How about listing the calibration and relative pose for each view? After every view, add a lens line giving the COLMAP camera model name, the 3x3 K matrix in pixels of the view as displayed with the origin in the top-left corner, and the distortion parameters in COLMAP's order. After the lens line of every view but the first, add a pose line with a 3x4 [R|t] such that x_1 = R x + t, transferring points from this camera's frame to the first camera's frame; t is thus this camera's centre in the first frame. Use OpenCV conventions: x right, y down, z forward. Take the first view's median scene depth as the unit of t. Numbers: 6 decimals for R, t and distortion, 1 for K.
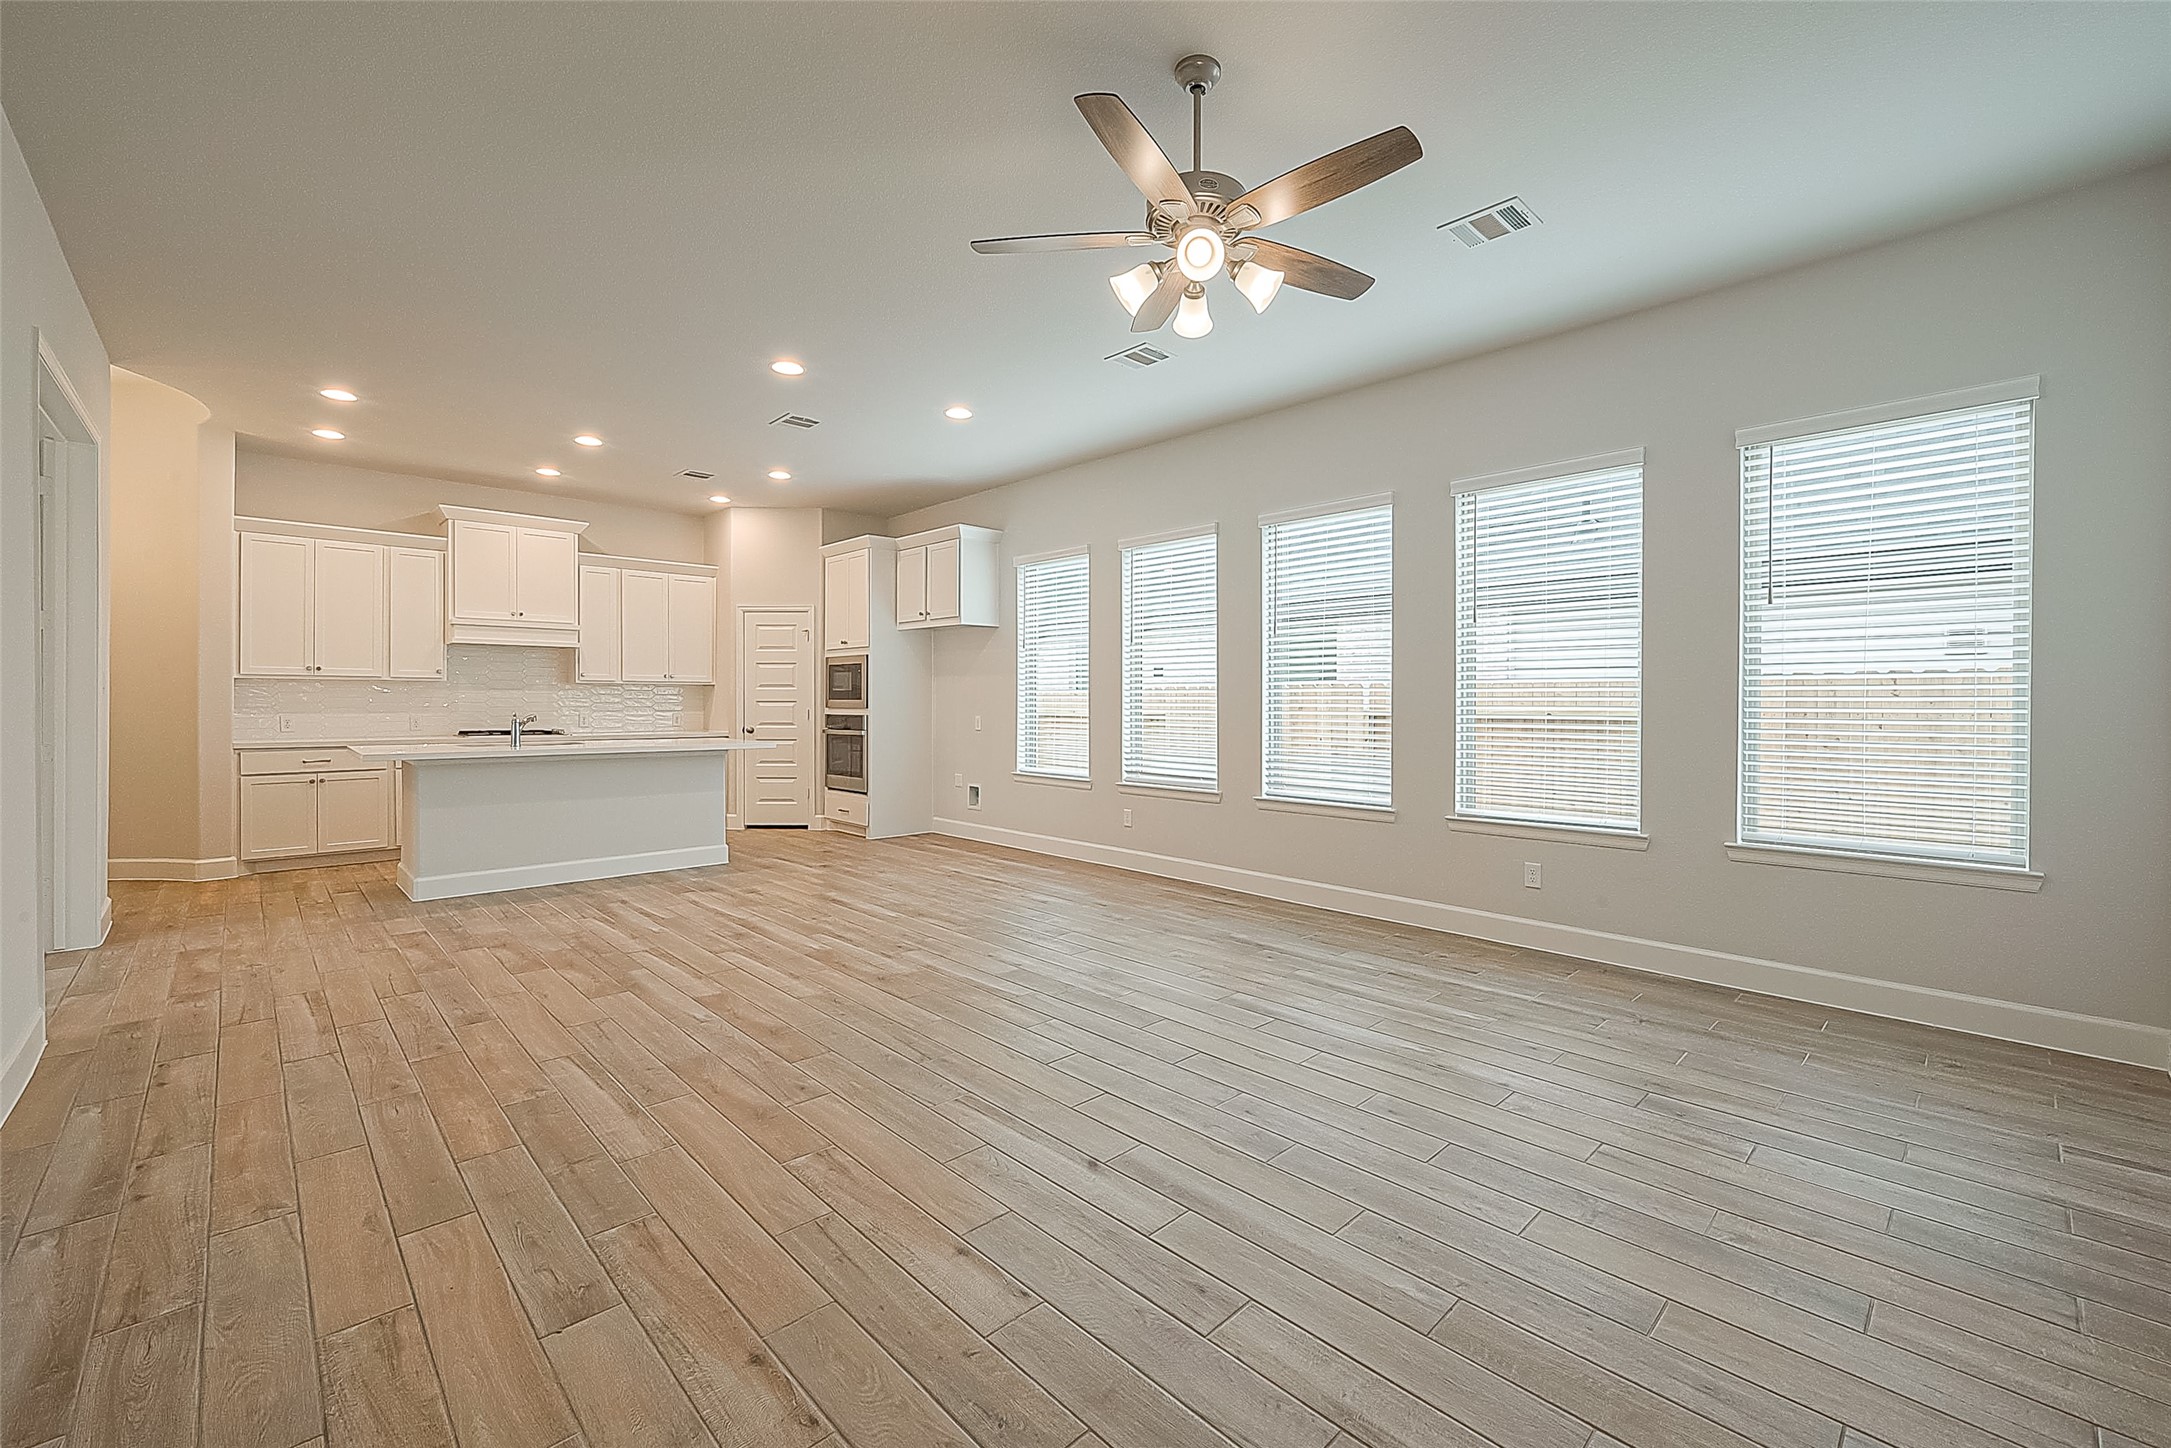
lens RADIAL K [[869.9, 0, 1101.0], [0, 869.9, 710.3], [0, 0, 1]] dist [0.000064, -0.000084]
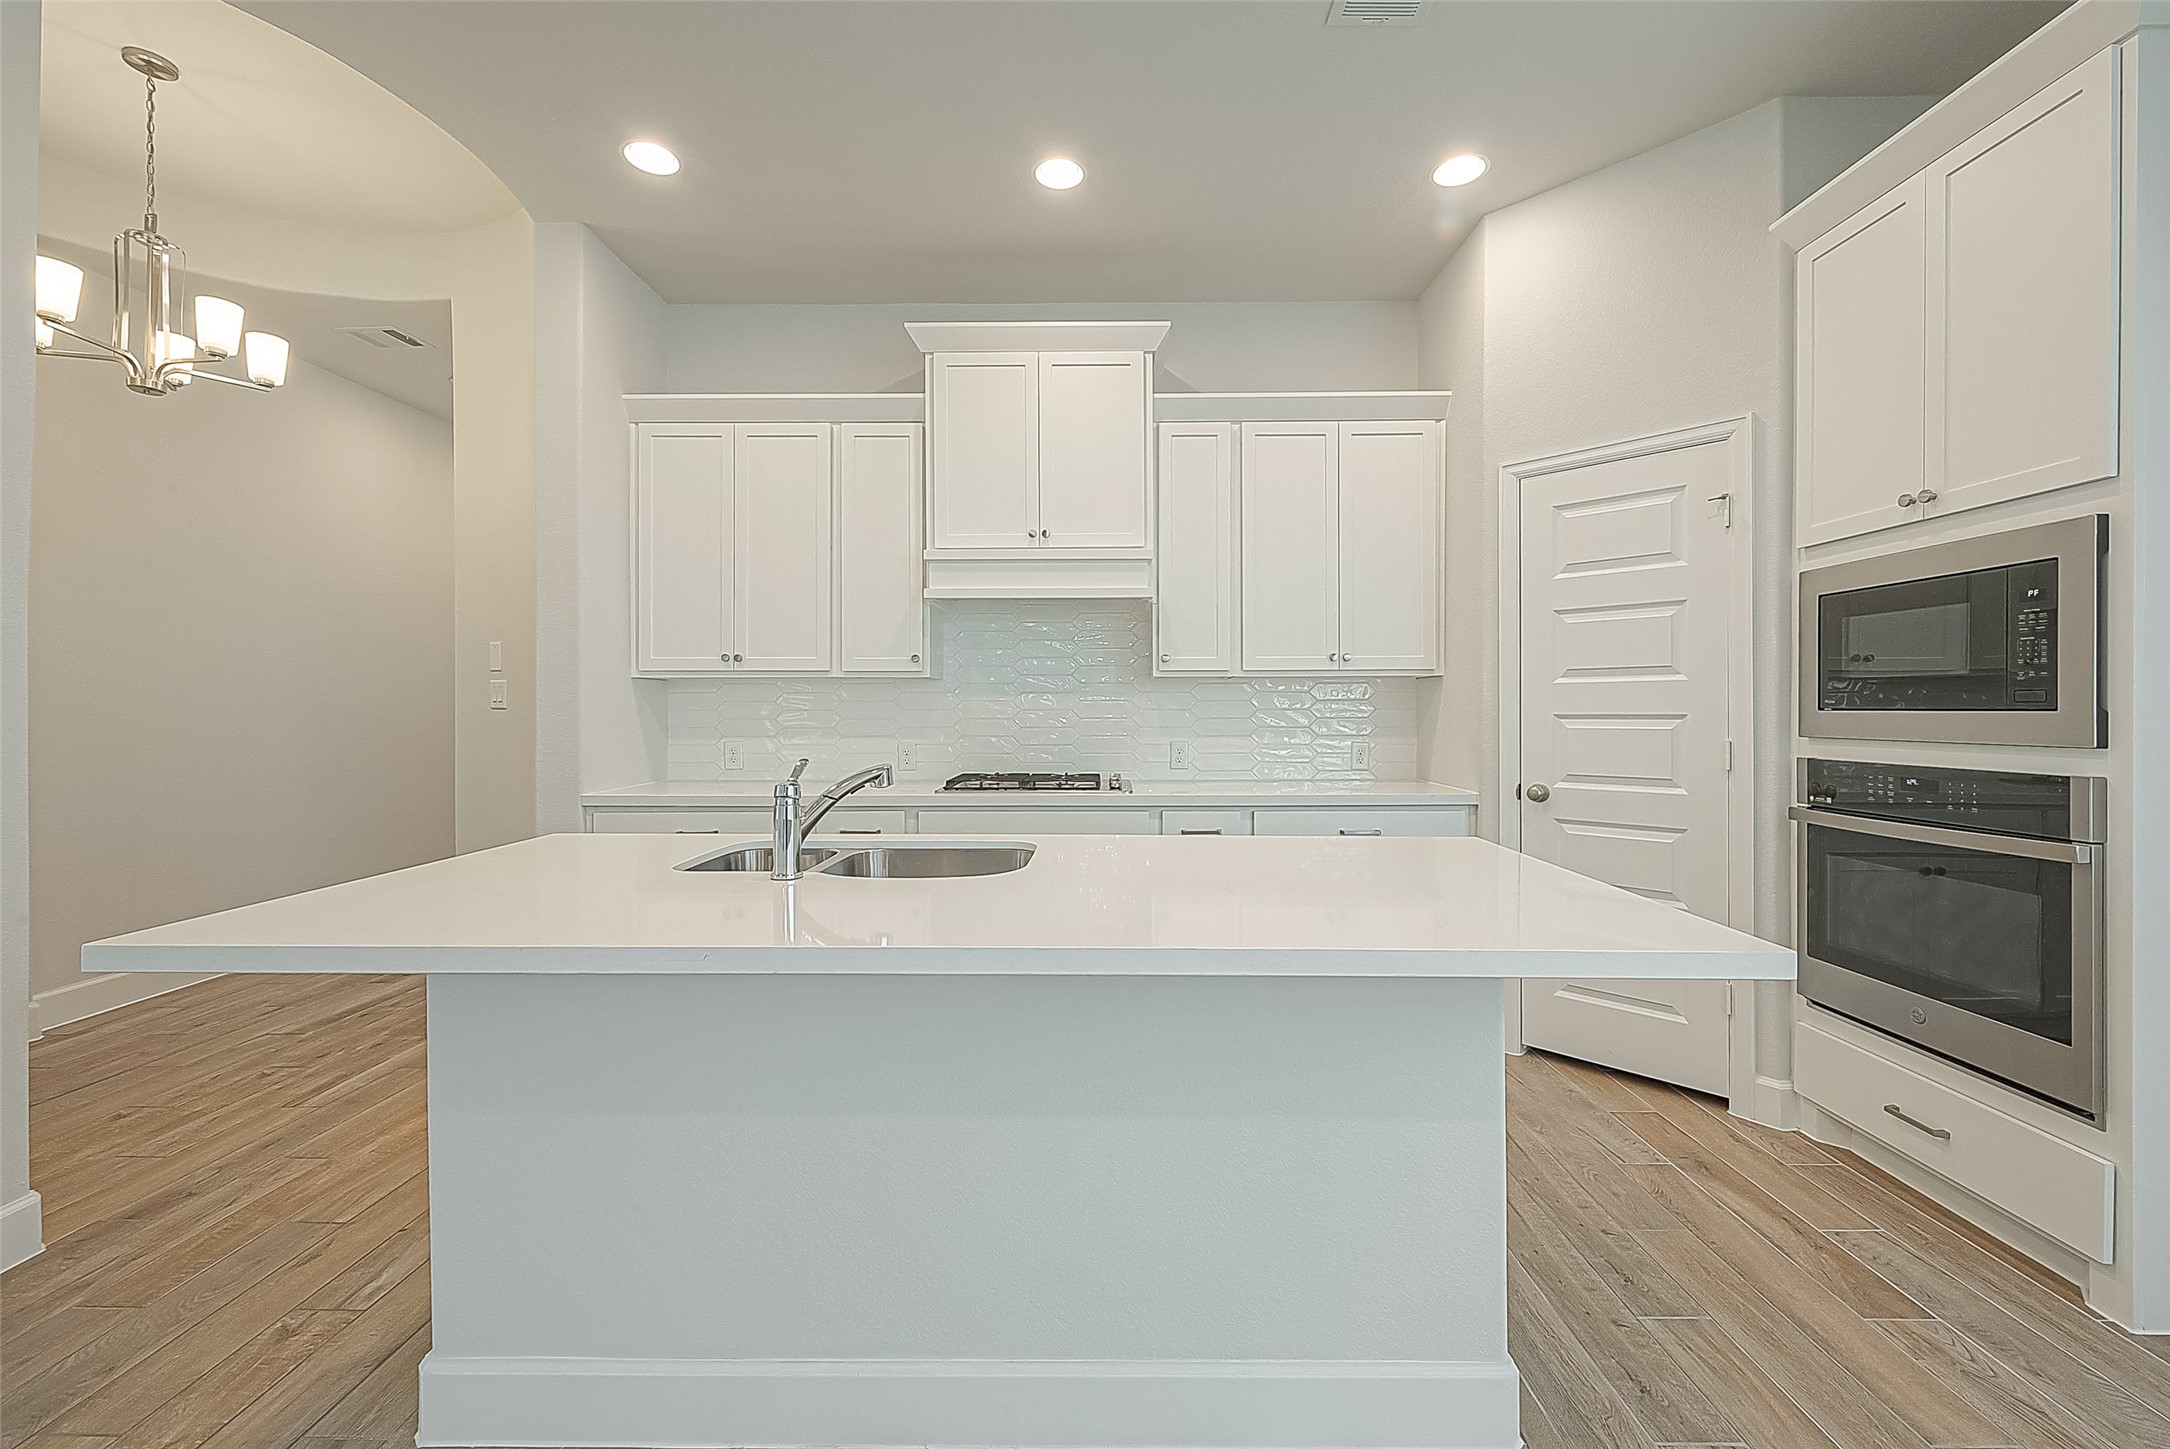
lens RADIAL K [[869.5, 0, 1097.2], [0, 869.5, 709.8], [0, 0, 1]] dist [0.000064, -0.000084]
pose [[0.706816, -0.003233, -0.707391, -0.290679], [-0.002998, 0.999967, -0.007565, -0.009799], [0.707392, 0.007468, 0.706782, 0.641814]]
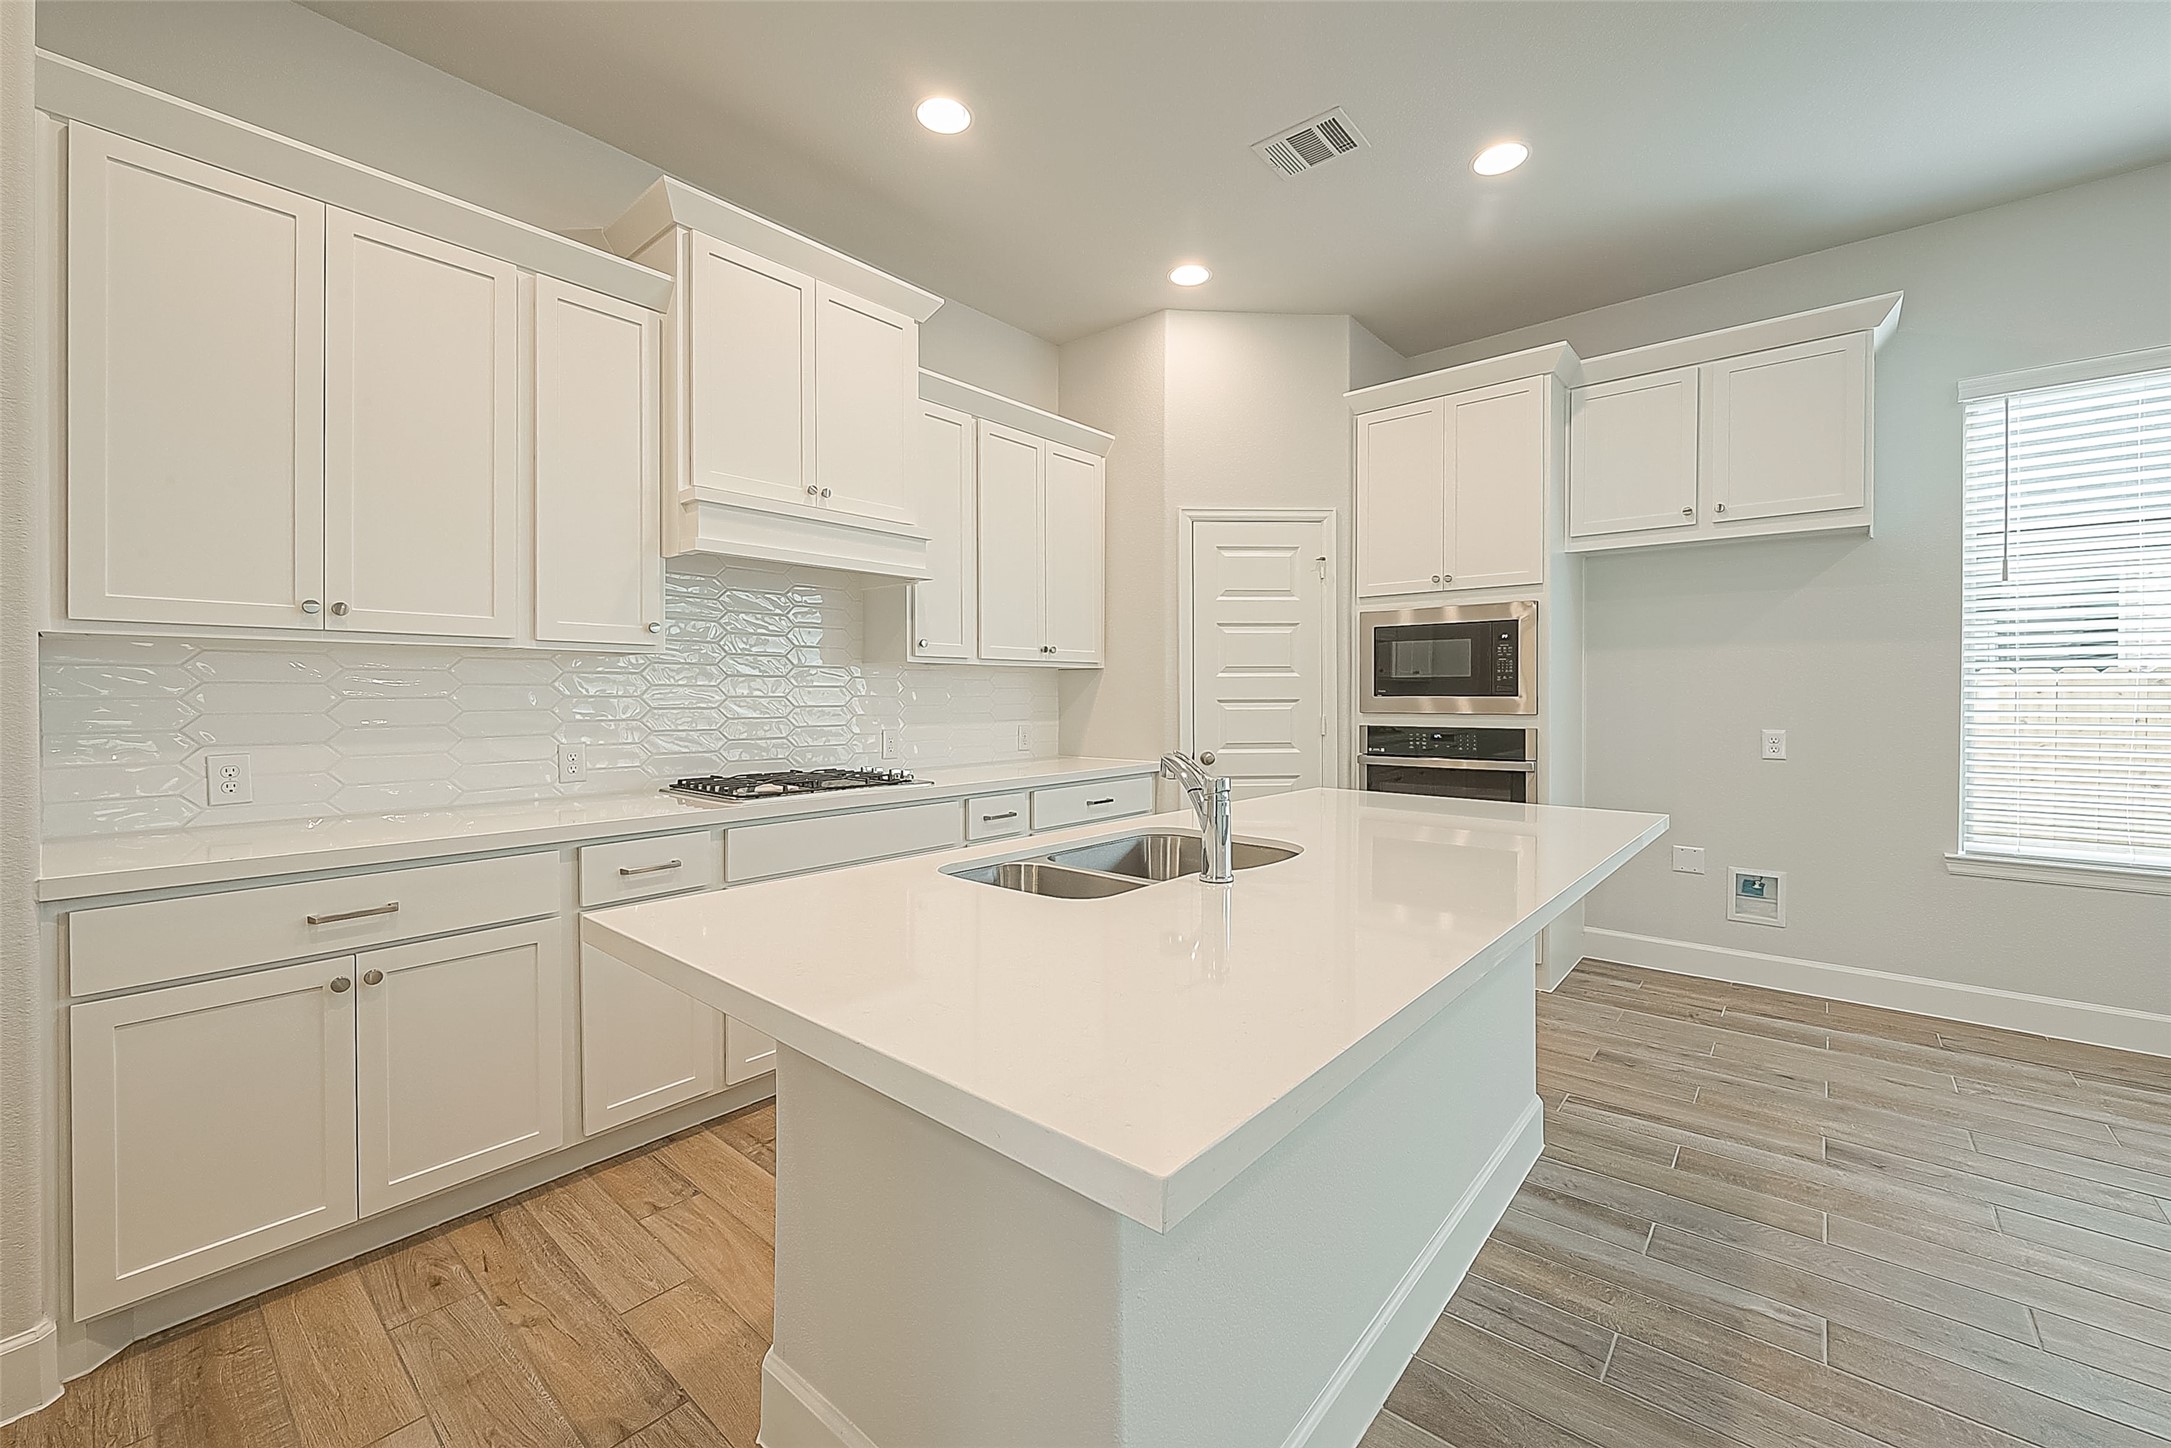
lens RADIAL K [[869.9, 0, 1100.3], [0, 869.9, 695.6], [0, 0, 1]] dist [0.000064, -0.000084]
pose [[0.995685, -0.005450, 0.092642, -0.539976], [0.006398, 0.999930, -0.009935, -0.009062], [-0.092581, 0.010485, 0.995650, 0.543786]]
